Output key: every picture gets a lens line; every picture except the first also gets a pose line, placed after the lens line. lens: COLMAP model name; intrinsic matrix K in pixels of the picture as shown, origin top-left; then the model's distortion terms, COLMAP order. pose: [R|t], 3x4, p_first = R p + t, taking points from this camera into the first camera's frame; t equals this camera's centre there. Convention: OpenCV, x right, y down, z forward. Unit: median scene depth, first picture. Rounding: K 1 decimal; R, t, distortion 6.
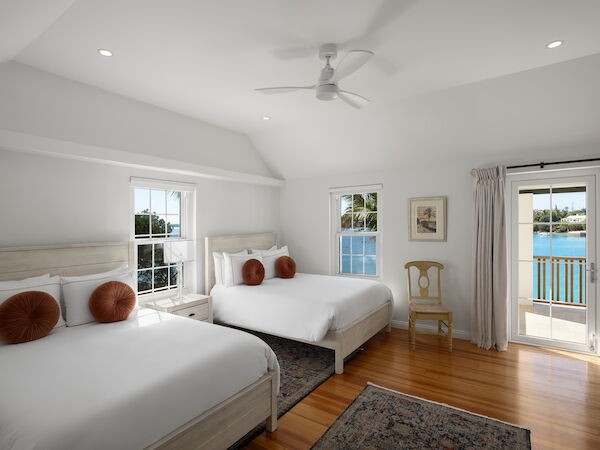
lens RADIAL K [[320.9, 0, 300.0], [0, 320.9, 225.0], [0, 0, 1]] dist [0.000281, 0.000444]
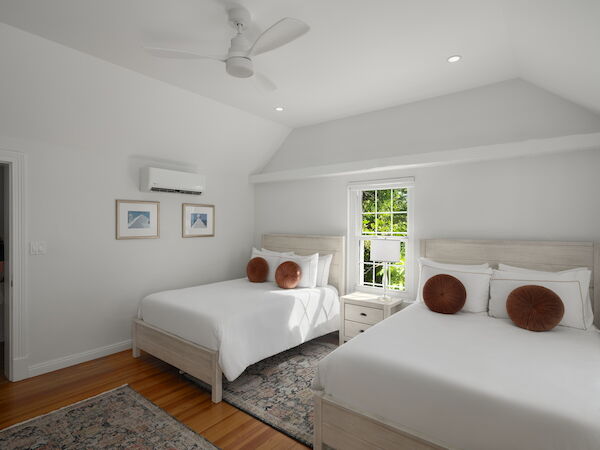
lens RADIAL K [[320.9, 0, 300.0], [0, 320.9, 225.0], [0, 0, 1]] dist [0.000281, 0.000444]
pose [[-0.056488, 0.017843, -0.998244, 0.632819], [-0.006830, 0.999810, 0.018257, -0.011962], [0.998380, 0.007849, -0.056355, 0.833115]]
